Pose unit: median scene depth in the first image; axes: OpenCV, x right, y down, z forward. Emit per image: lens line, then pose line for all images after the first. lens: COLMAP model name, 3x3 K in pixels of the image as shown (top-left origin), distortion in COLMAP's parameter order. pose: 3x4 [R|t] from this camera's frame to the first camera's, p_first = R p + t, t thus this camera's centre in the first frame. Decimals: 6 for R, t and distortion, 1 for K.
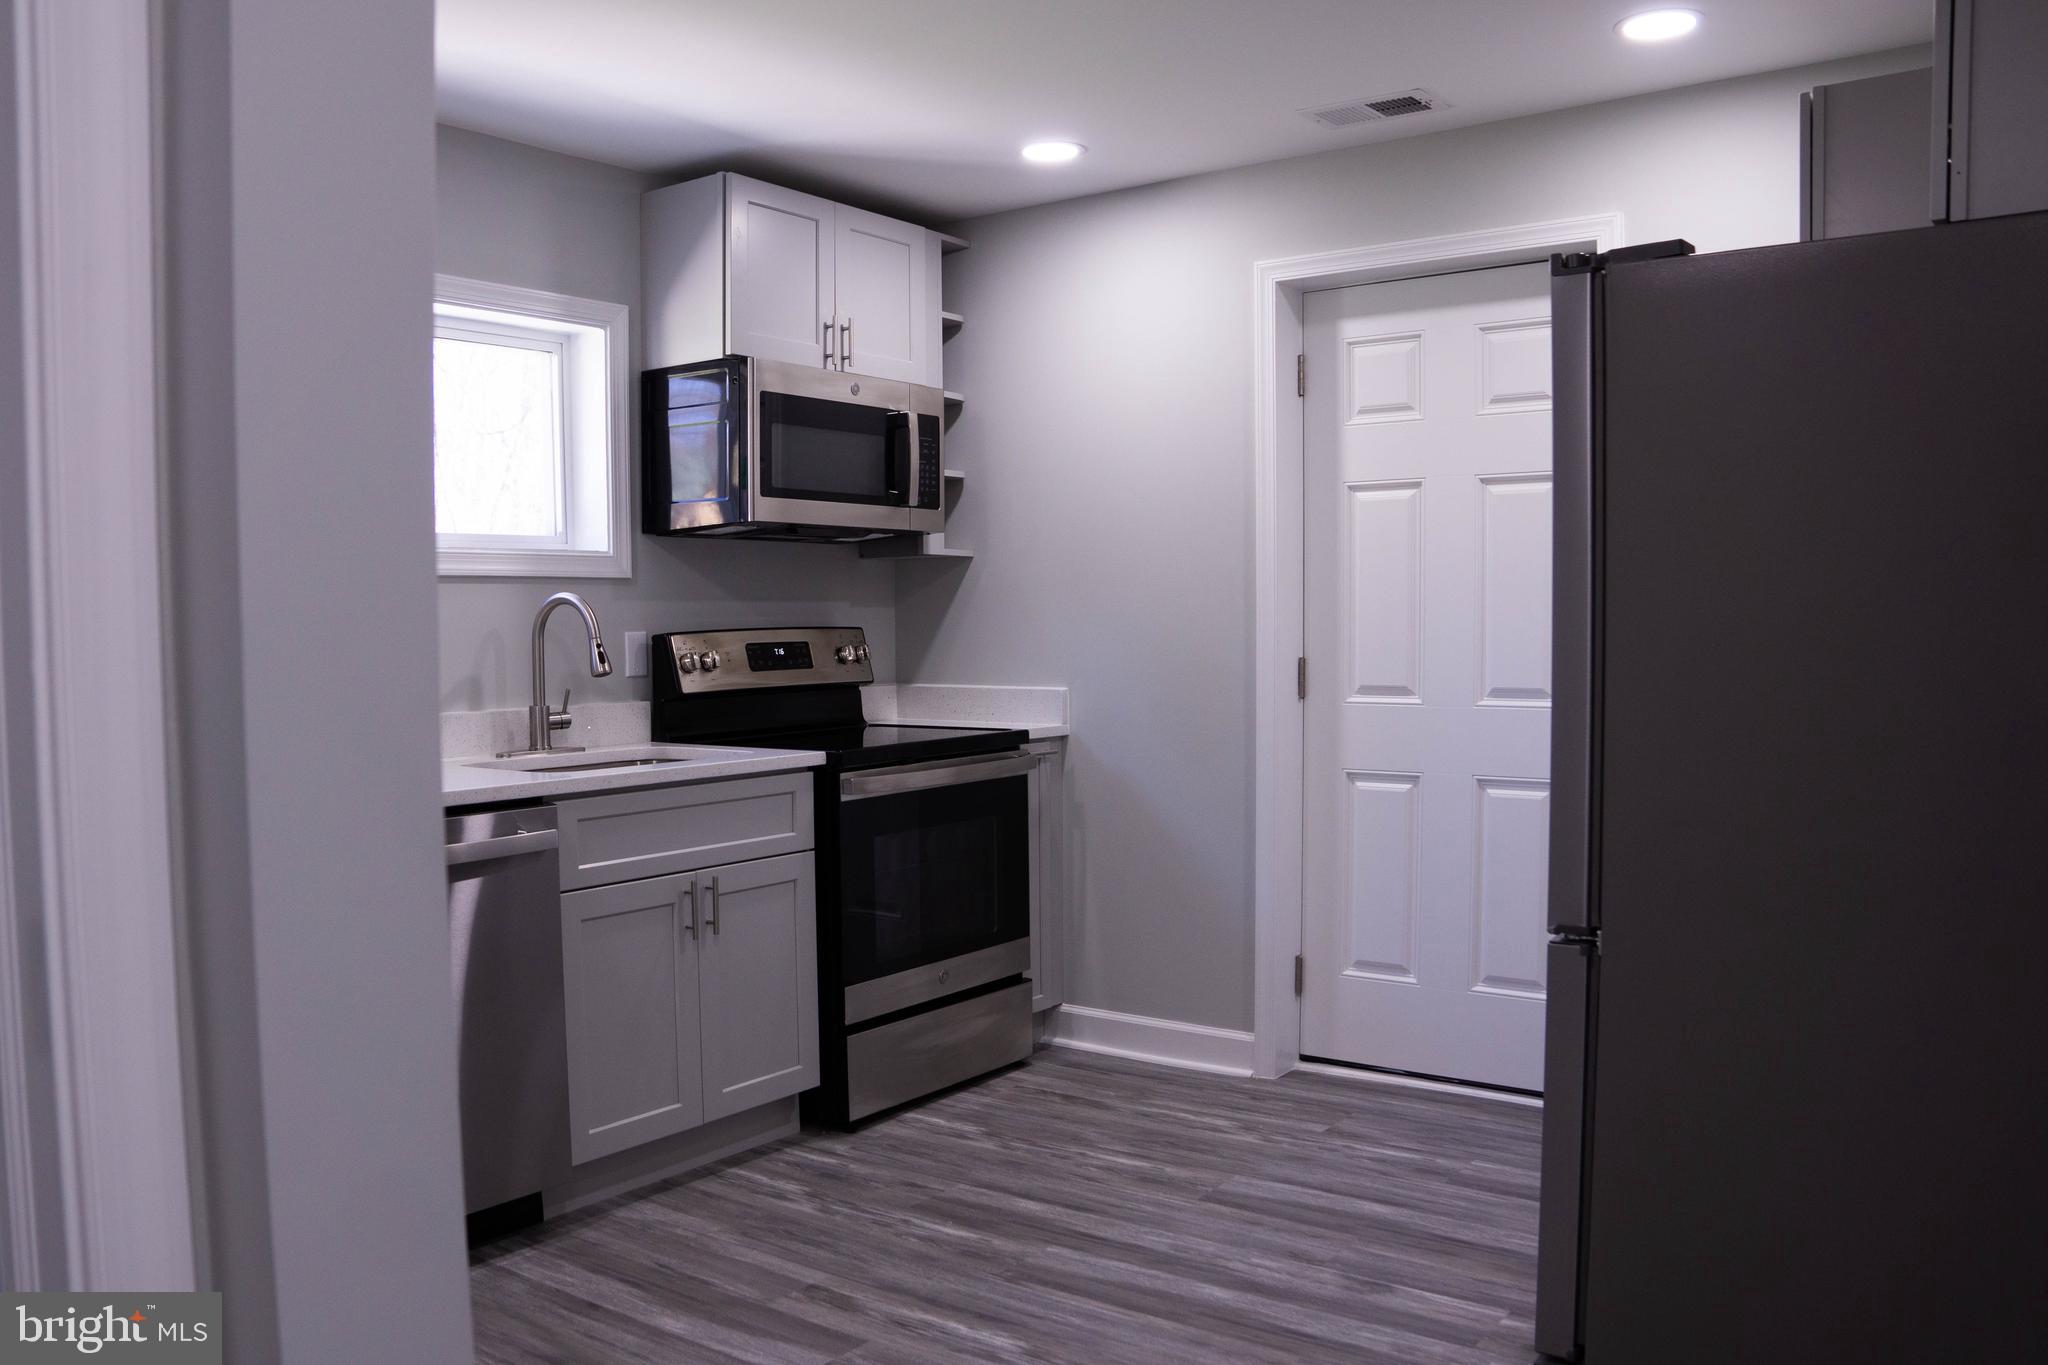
lens RADIAL K [[1460.3, 0, 1025.6], [0, 1460.3, 692.4], [0, 0, 1]] dist [-0.169064, 0.117325]
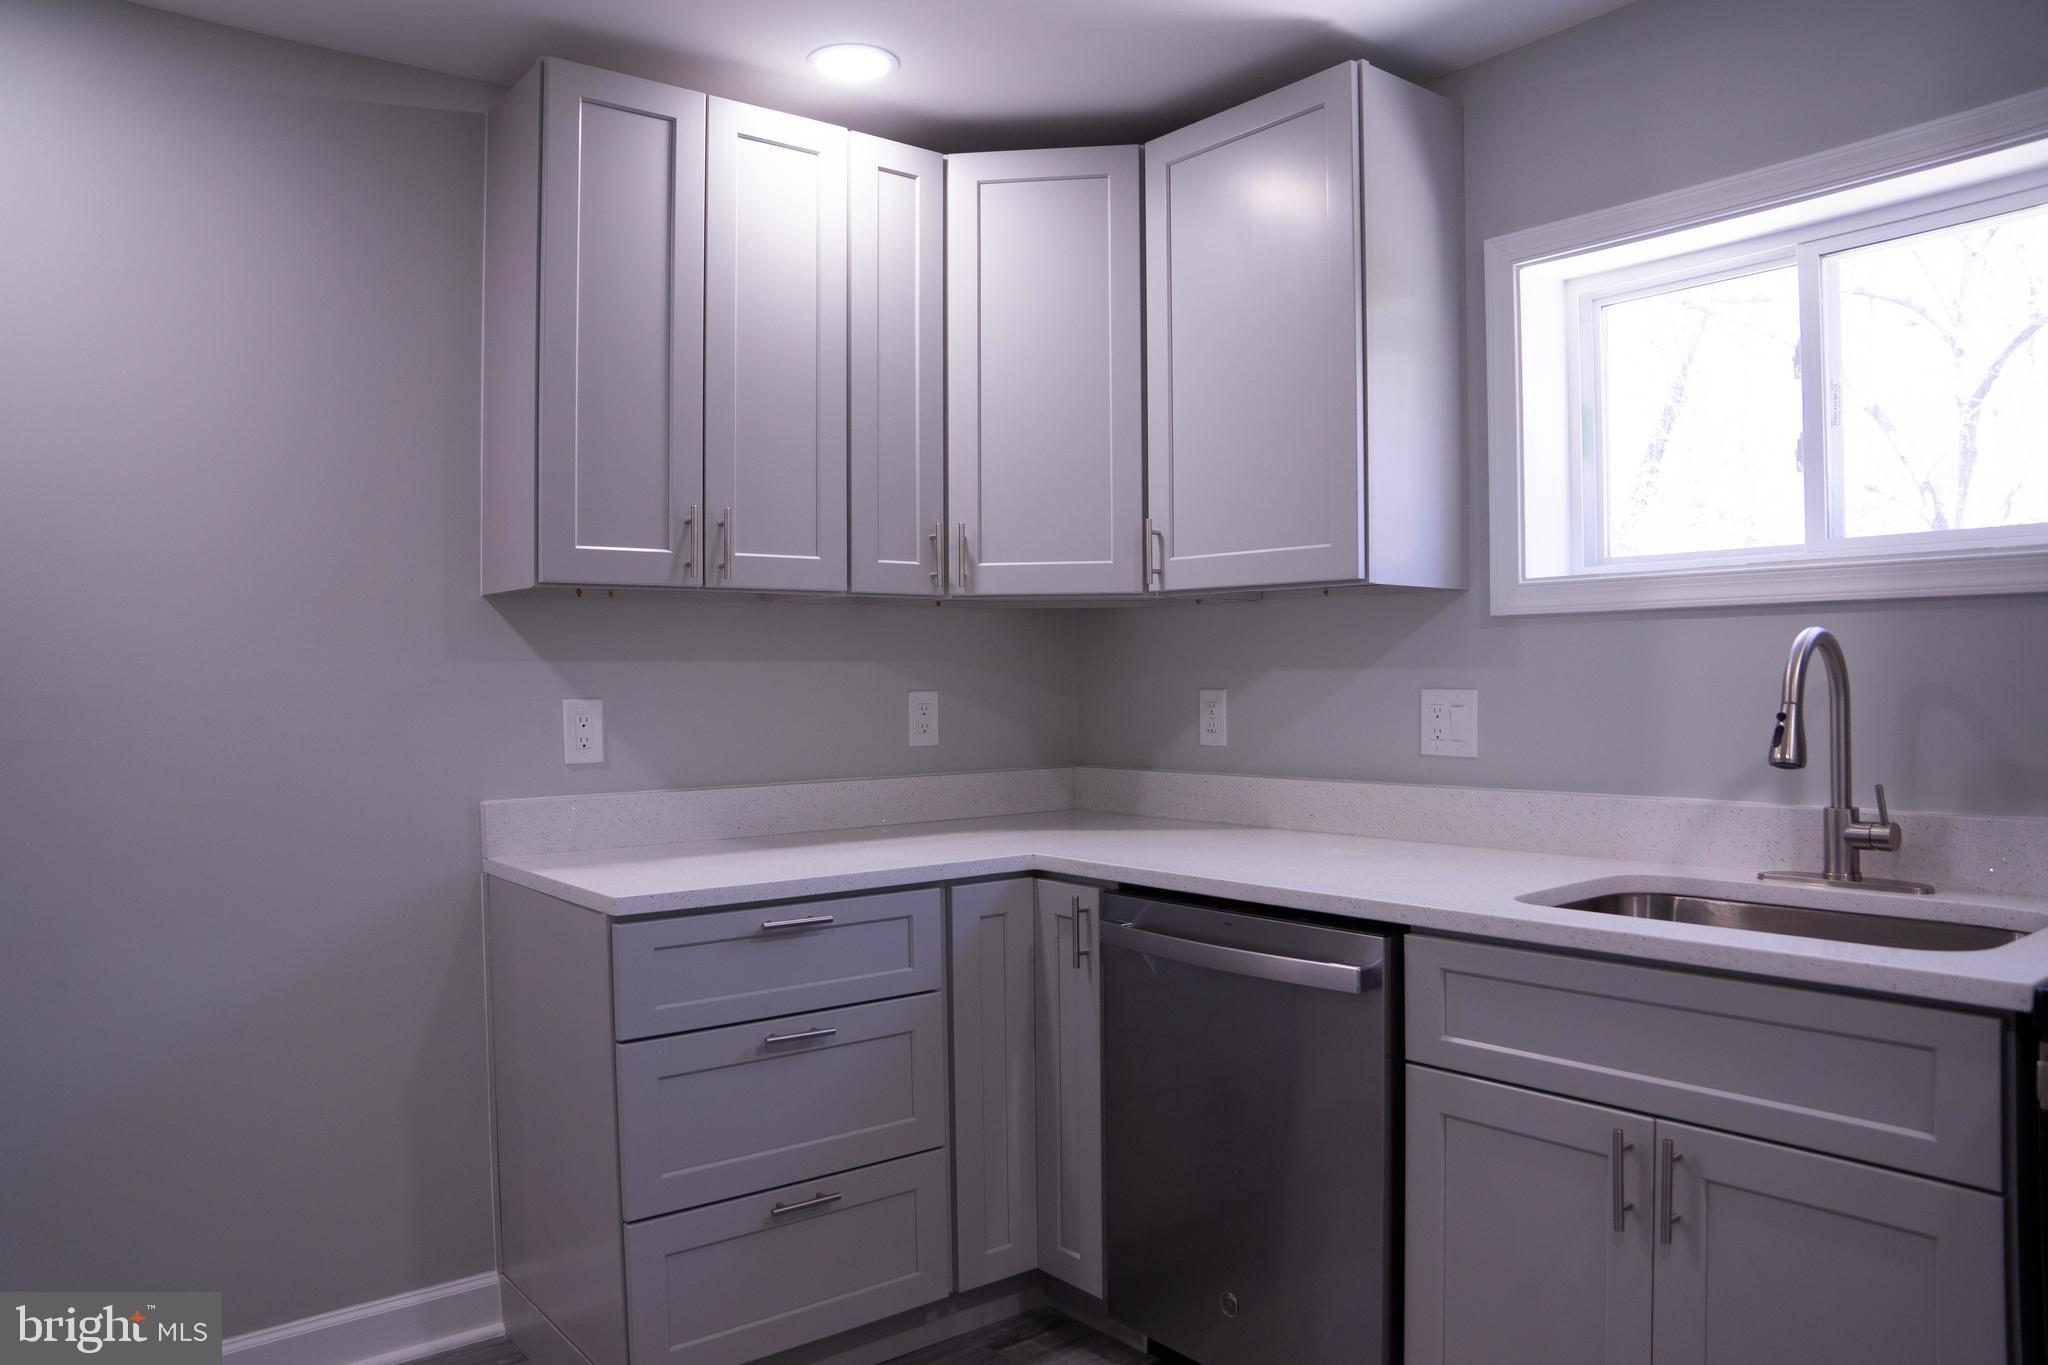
lens RADIAL K [[1431.8, 0, 1019.7], [0, 1431.8, 691.6], [0, 0, 1]] dist [-0.172063, 0.121667]
pose [[-0.222929, 0.024080, -0.974537, 0.311628], [-0.035725, 0.998822, 0.032852, -0.047199], [0.974180, 0.042139, -0.221806, 0.778636]]
